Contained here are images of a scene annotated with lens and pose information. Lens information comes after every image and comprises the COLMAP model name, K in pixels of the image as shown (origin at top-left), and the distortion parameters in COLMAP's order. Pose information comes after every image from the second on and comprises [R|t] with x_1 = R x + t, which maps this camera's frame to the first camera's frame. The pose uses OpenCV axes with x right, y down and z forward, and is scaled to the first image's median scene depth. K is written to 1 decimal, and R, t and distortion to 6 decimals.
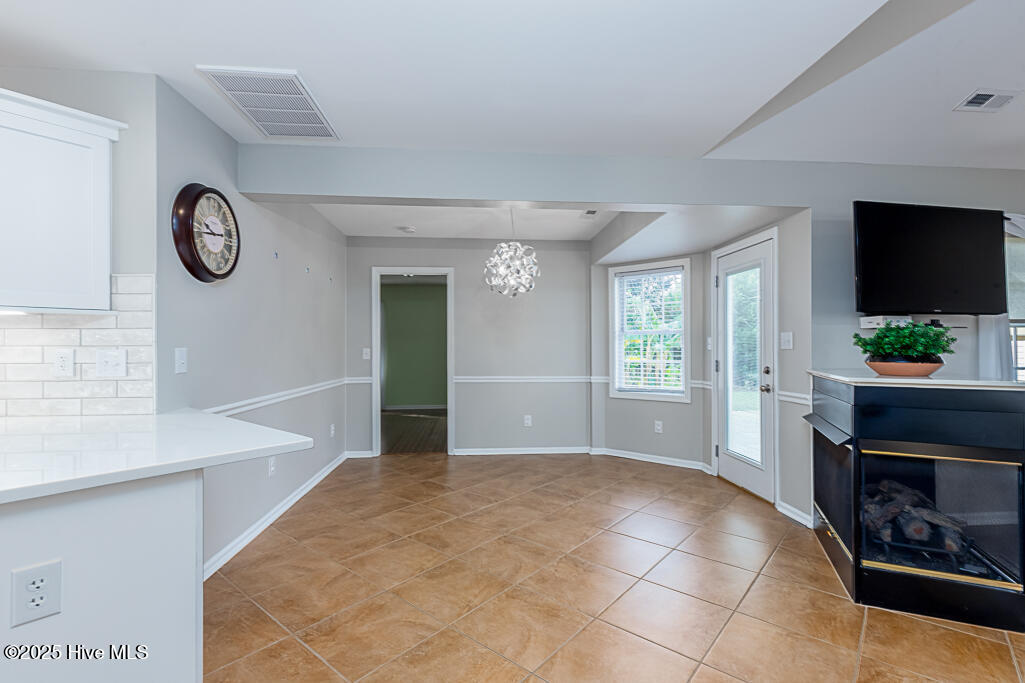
lens RADIAL K [[462.9, 0, 516.1], [0, 462.9, 344.3], [0, 0, 1]] dist [0.004232, 0.000499]
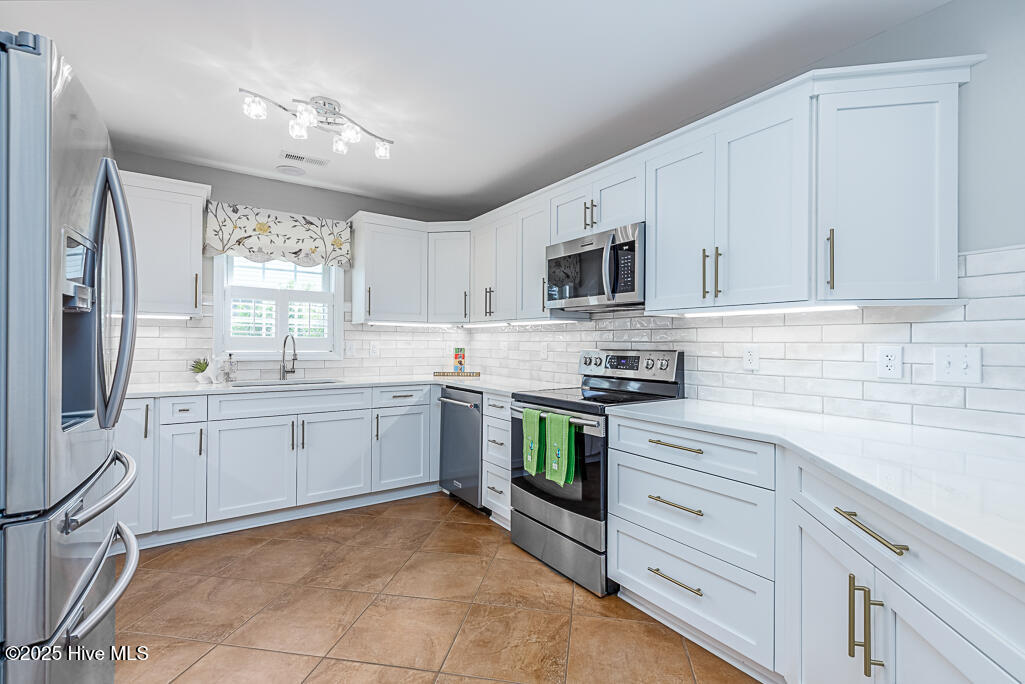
lens RADIAL K [[462.9, 0, 516.1], [0, 462.9, 344.8], [0, 0, 1]] dist [0.004232, 0.000499]
pose [[0.501948, 0.009543, -0.864845, -0.562777], [-0.001311, 0.999946, 0.010273, -0.000812], [0.864897, -0.004023, 0.501934, -0.055687]]
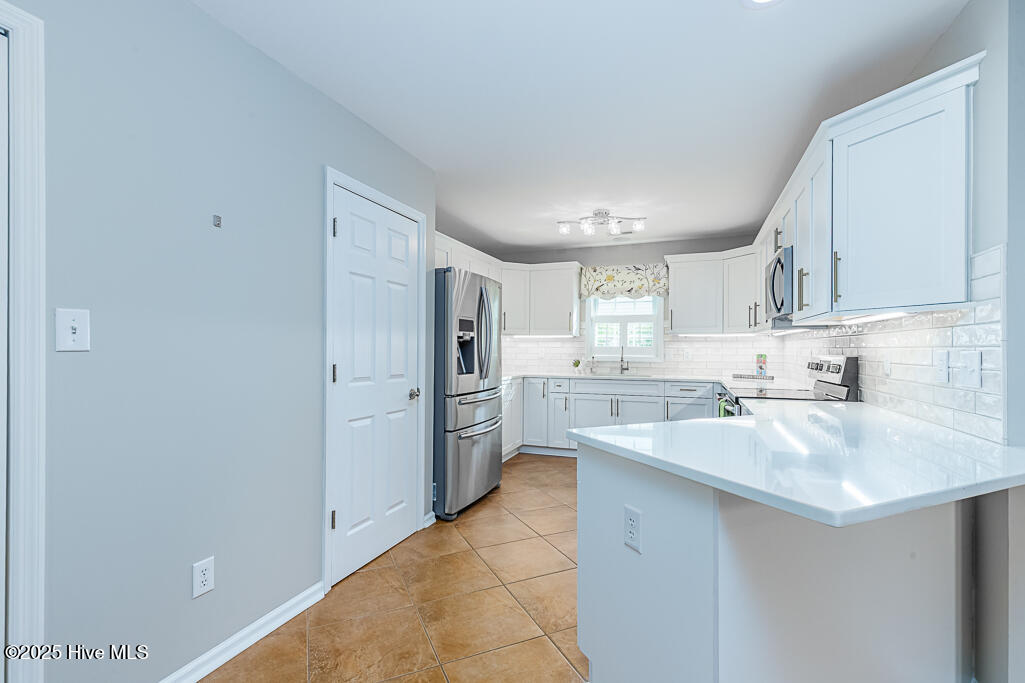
lens RADIAL K [[475.8, 0, 512.4], [0, 475.8, 349.5], [0, 0, 1]] dist [0.001236, 0.000138]
pose [[-0.442880, 0.002440, -0.896578, 0.192392], [0.005595, 0.999984, -0.000042, 0.003422], [0.896563, -0.005034, -0.442887, 0.666040]]
